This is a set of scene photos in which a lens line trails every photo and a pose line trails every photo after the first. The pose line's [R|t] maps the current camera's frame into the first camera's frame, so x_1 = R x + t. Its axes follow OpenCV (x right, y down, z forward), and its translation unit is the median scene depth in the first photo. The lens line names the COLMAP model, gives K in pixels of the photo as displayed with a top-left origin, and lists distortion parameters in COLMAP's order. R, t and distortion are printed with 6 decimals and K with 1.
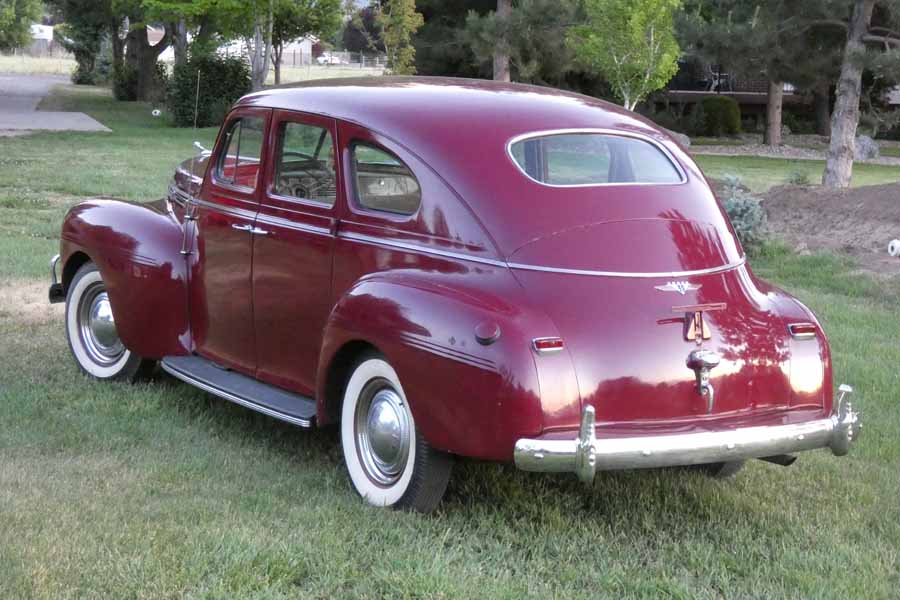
lens RADIAL K [[1904.5, 0, 450.0], [0, 1904.5, 299.7], [0, 0, 1]] dist [0.166332, 0.000000]
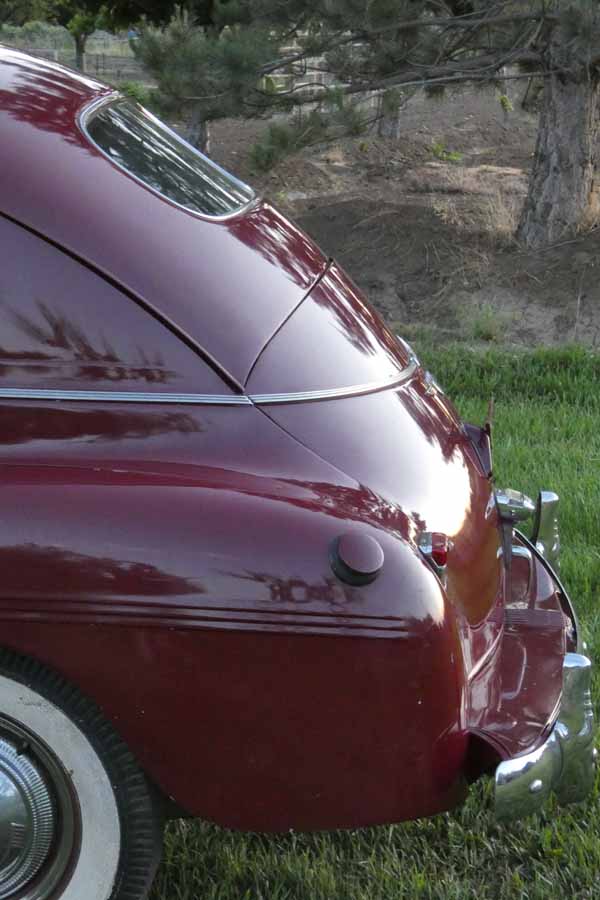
lens RADIAL K [[1904.5, 0, 300.0], [0, 1904.5, 450.6], [0, 0, 1]] dist [0.166332, 0.000000]
pose [[0.576344, -0.205429, 0.790966, -0.330125], [0.104712, 0.978474, 0.177829, -0.086524], [-0.810471, -0.019667, 0.585449, 0.705962]]
